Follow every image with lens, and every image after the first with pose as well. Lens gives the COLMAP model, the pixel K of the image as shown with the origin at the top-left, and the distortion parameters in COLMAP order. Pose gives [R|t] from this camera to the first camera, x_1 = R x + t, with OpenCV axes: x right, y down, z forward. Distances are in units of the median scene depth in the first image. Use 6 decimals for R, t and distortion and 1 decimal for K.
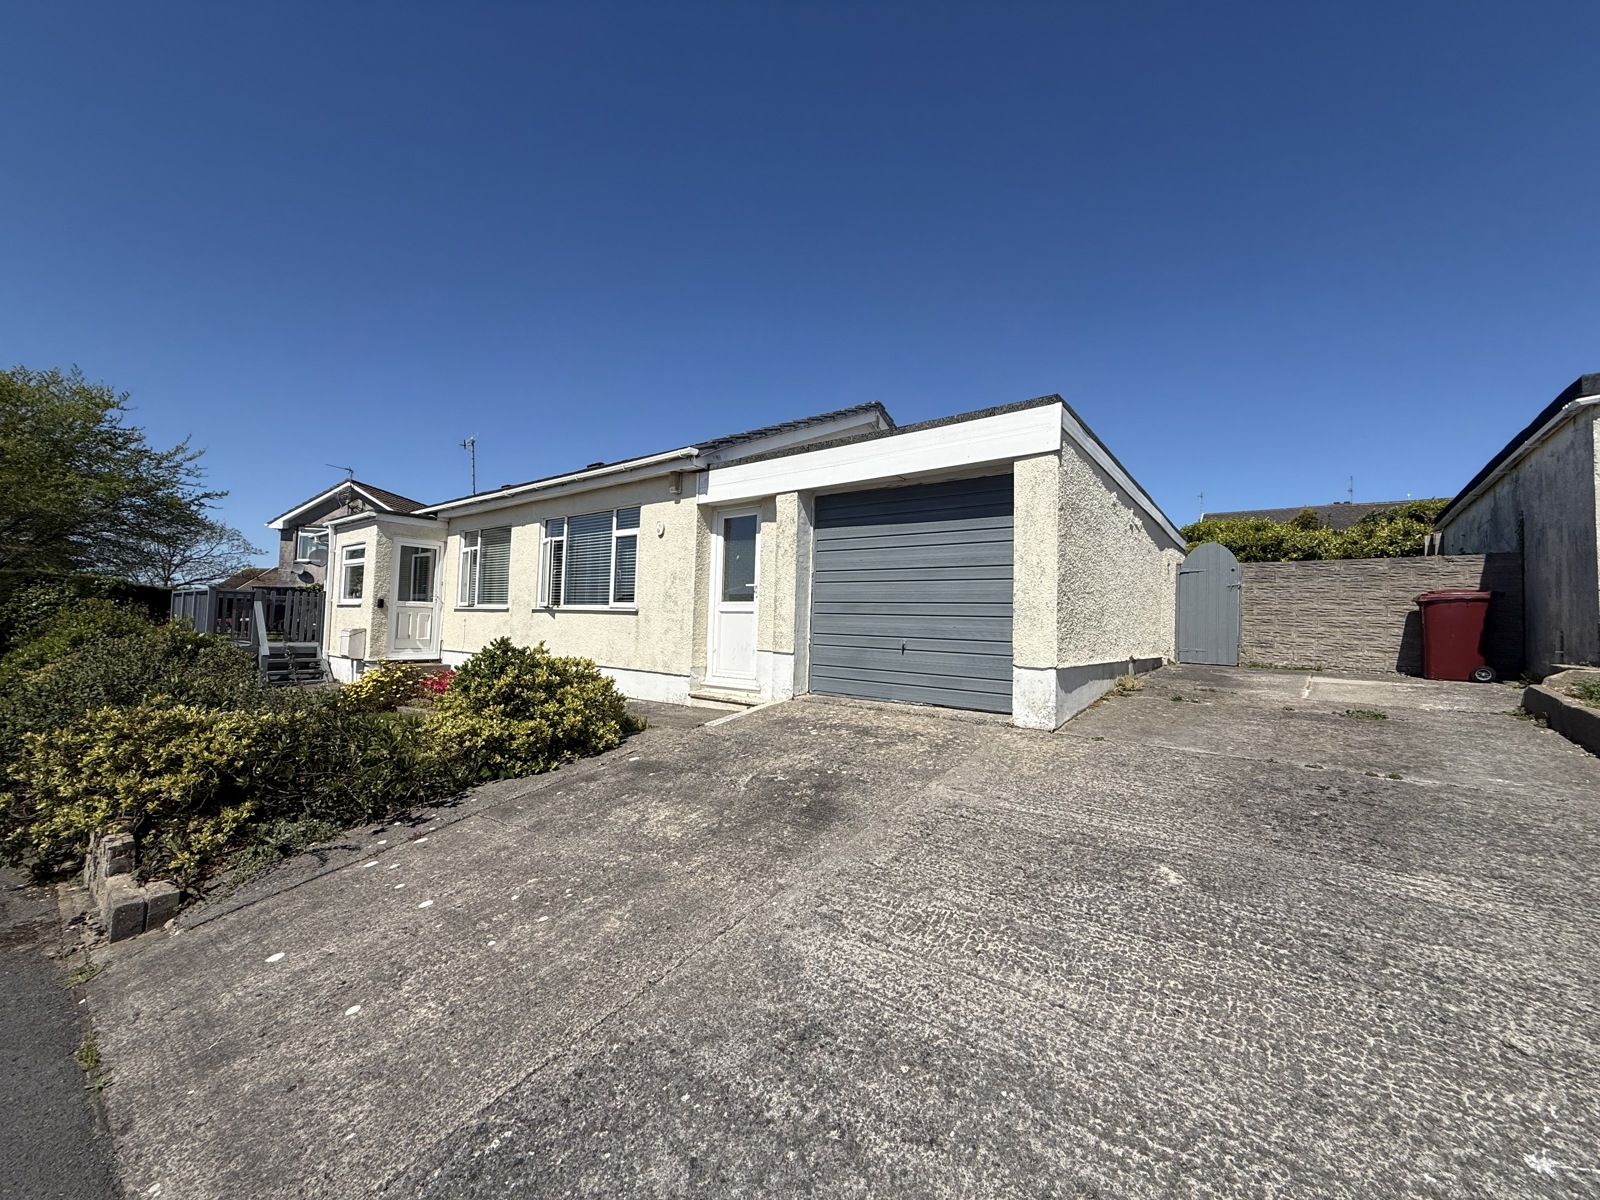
lens RADIAL K [[632.8, 0, 797.8], [0, 632.8, 597.6], [0, 0, 1]] dist [-0.000947, -0.000207]
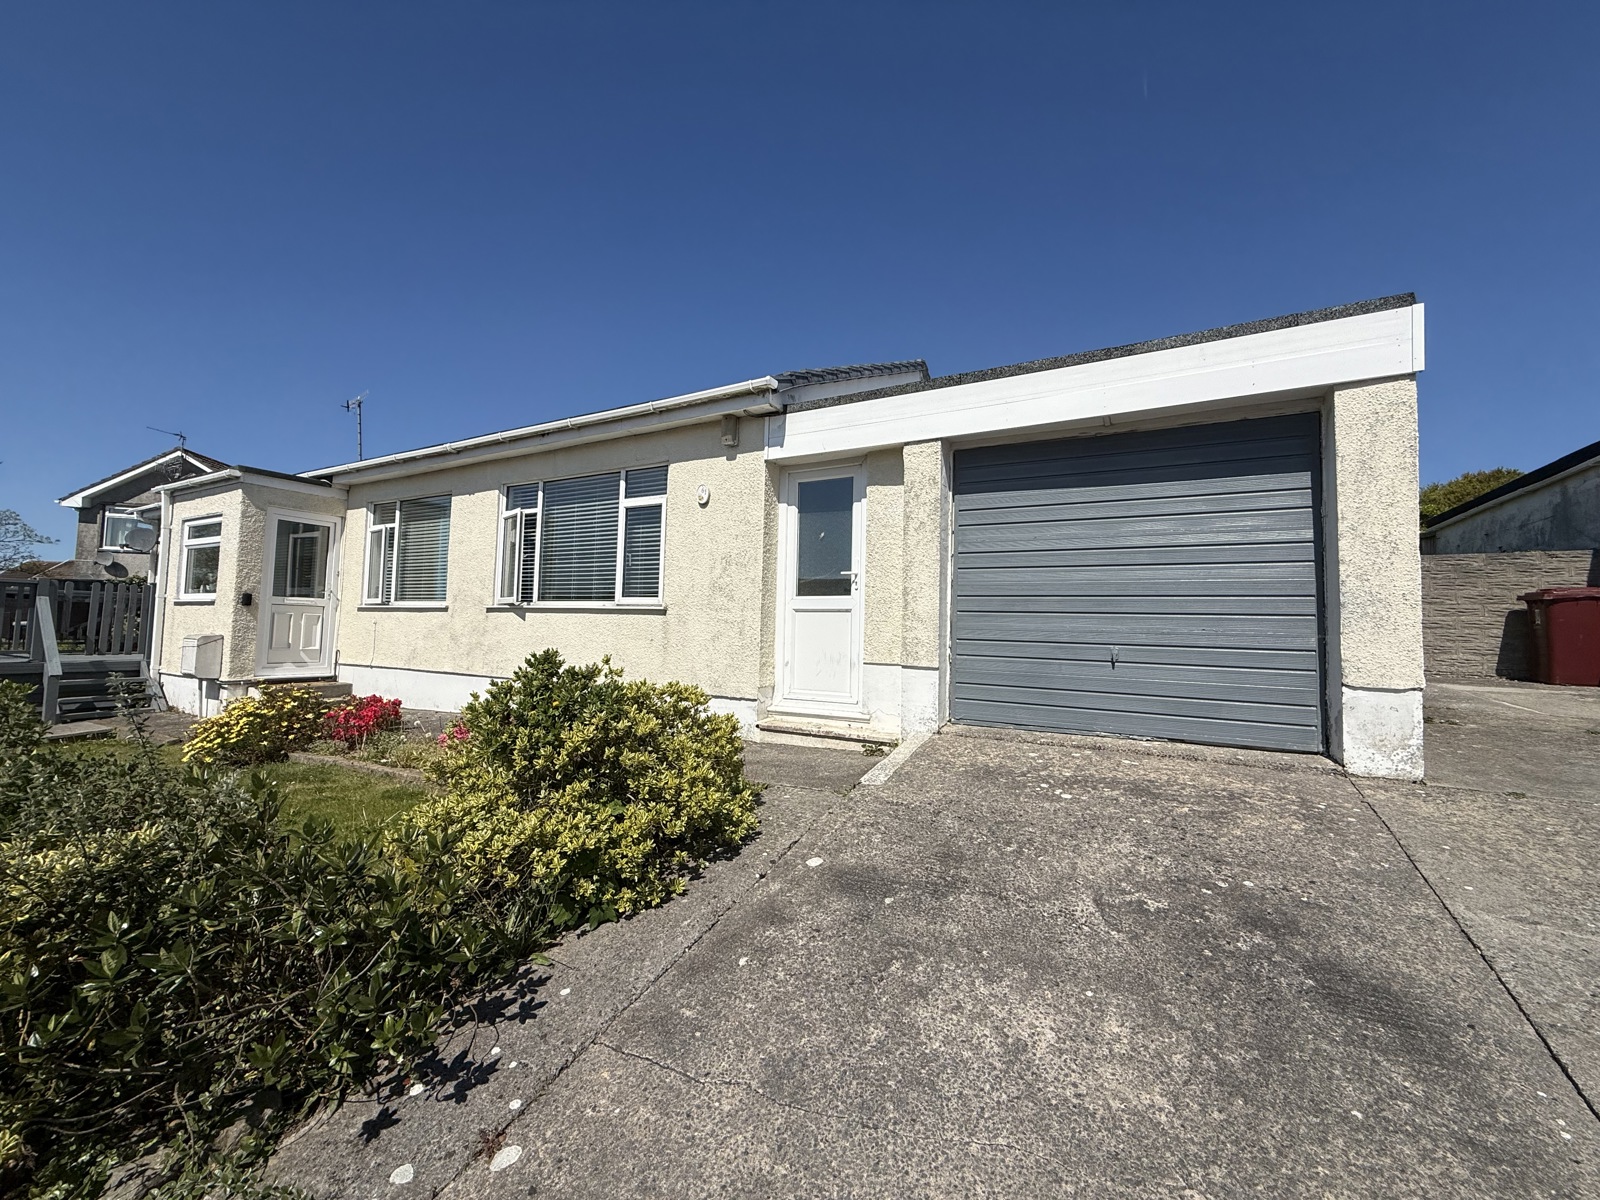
lens RADIAL K [[632.8, 0, 797.8], [0, 632.8, 597.6], [0, 0, 1]] dist [-0.000947, -0.000207]
pose [[0.986131, 0.004372, 0.165913, -0.226074], [-0.003598, 0.999981, -0.004962, 0.011085], [-0.165931, 0.004296, 0.986128, 0.266103]]
